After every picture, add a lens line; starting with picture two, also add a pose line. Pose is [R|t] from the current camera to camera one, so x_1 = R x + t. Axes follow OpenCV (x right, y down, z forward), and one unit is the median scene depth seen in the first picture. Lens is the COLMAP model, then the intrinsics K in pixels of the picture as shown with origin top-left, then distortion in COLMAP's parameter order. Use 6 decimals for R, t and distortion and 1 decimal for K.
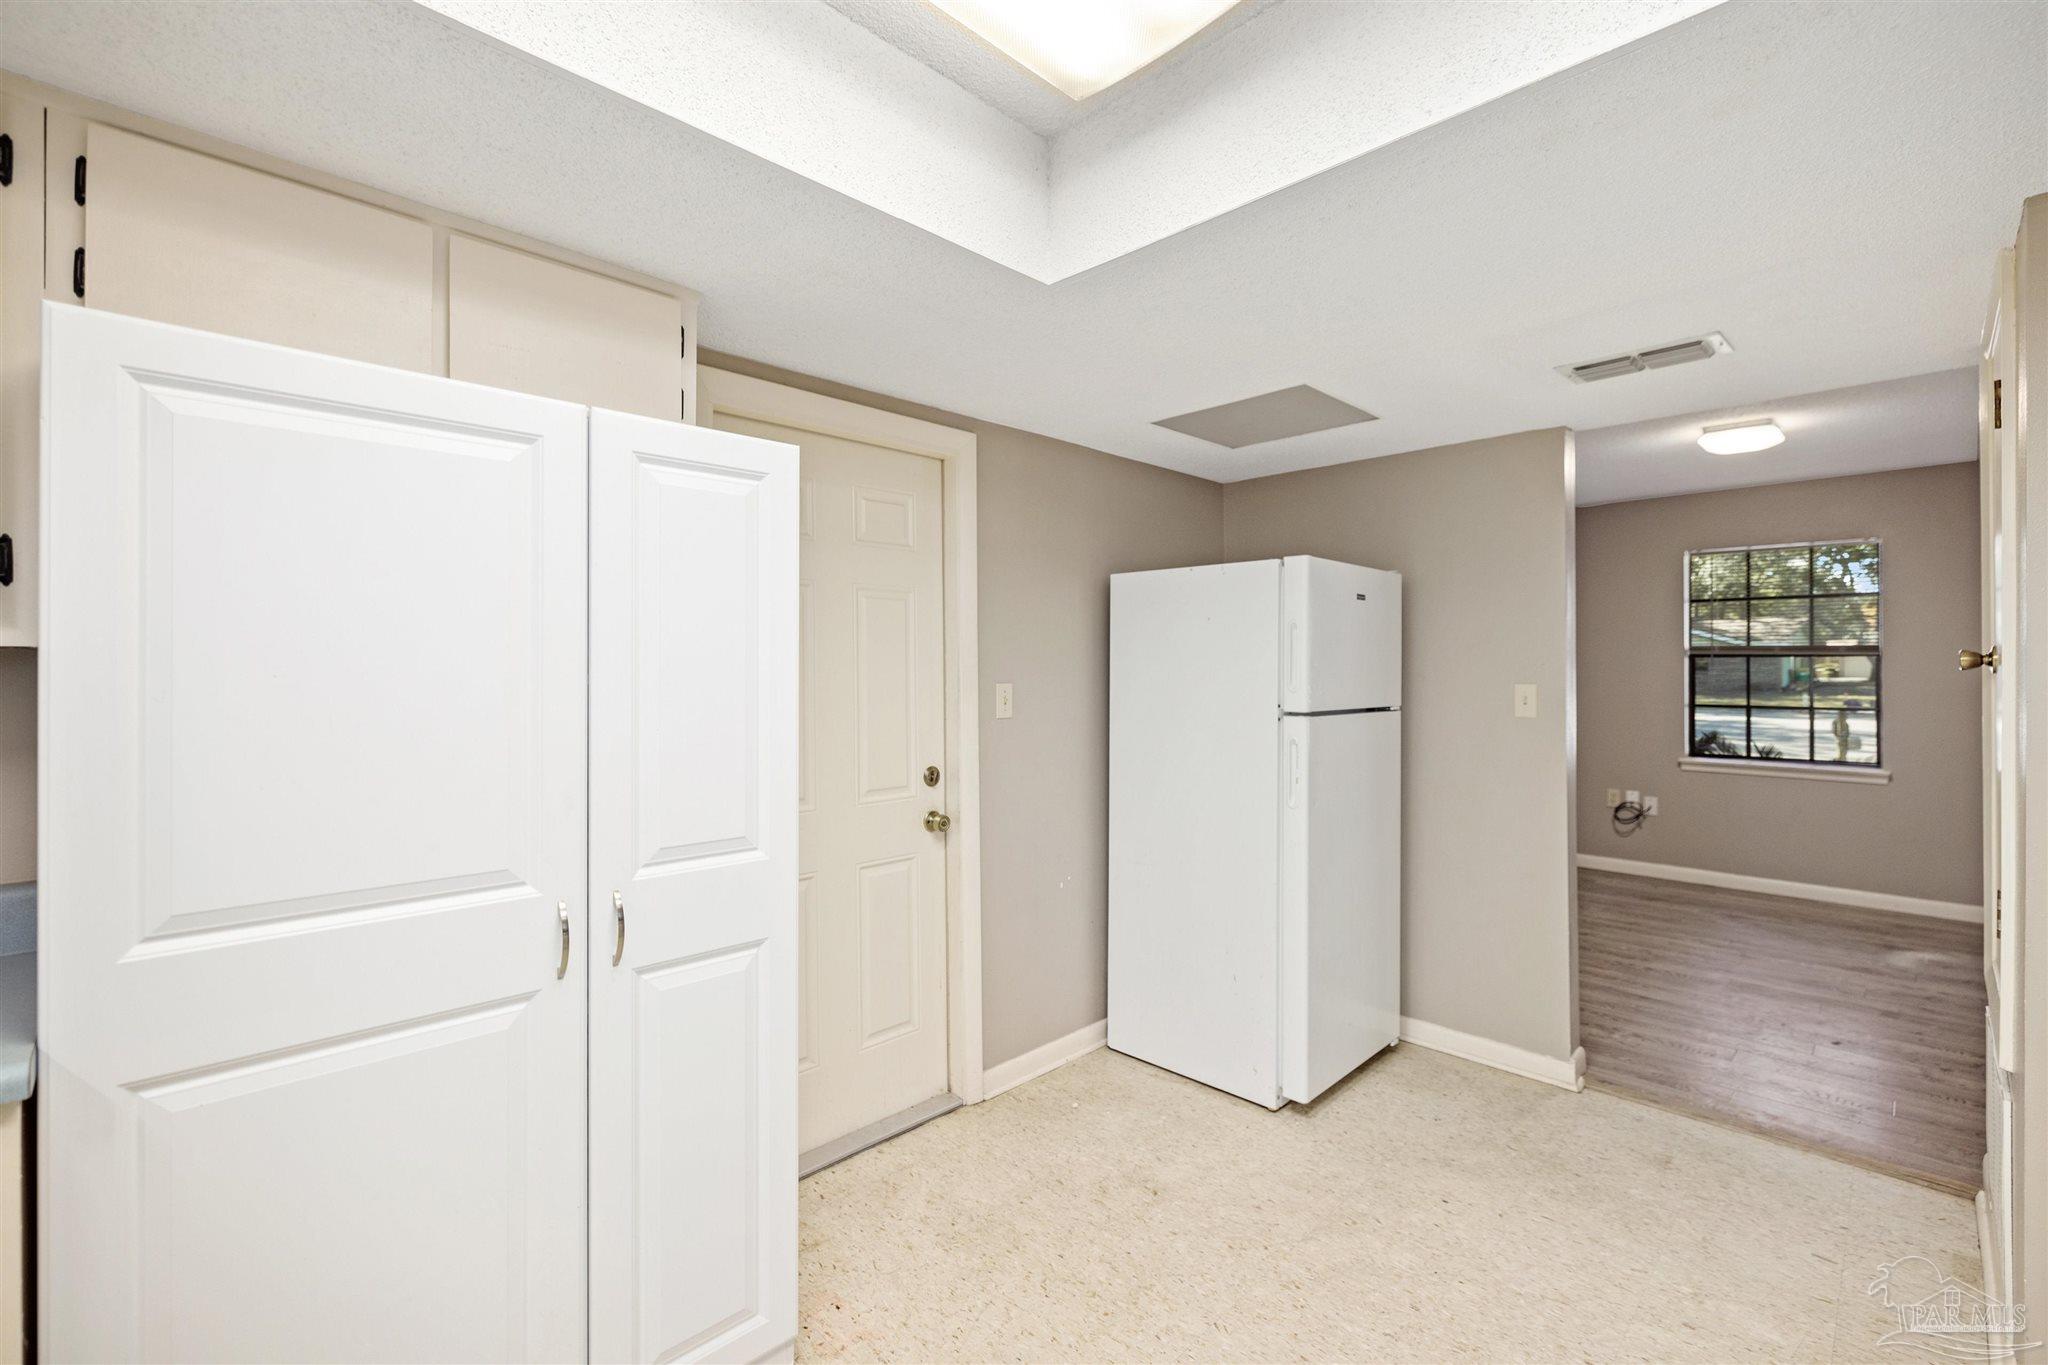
lens RADIAL K [[884.9, 0, 1020.1], [0, 884.9, 664.6], [0, 0, 1]] dist [-0.004699, 0.001286]
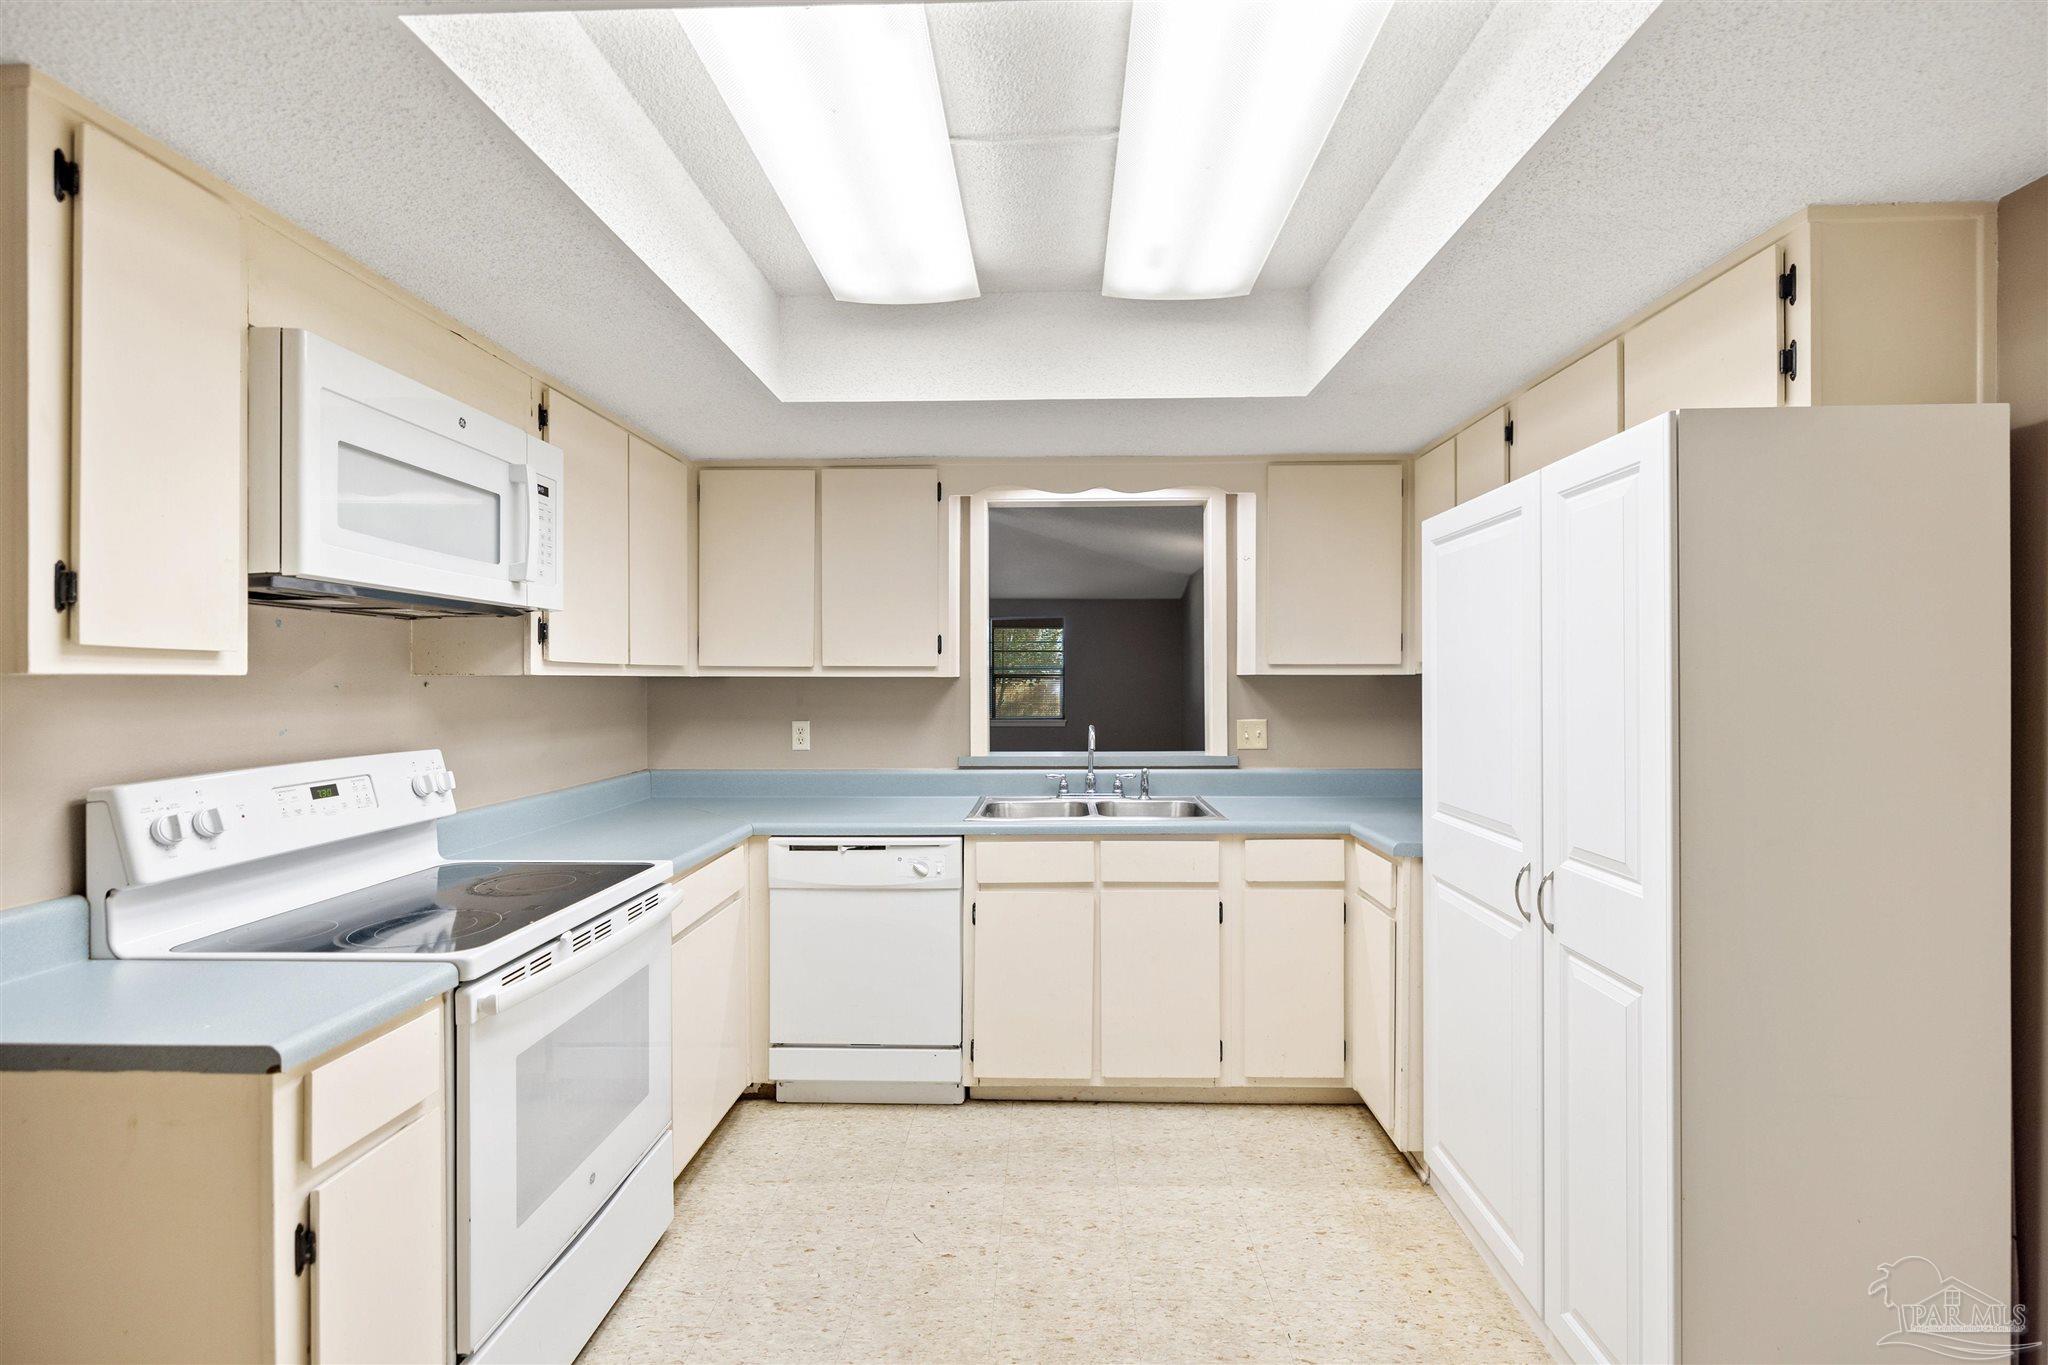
lens RADIAL K [[884.9, 0, 1042.3], [0, 884.9, 682.7], [0, 0, 1]] dist [-0.004699, 0.001286]
pose [[-0.714697, 0.003946, -0.699424, 0.459625], [0.005732, 0.999984, -0.000215, 0.001066], [0.699411, -0.004163, -0.714707, 0.734212]]
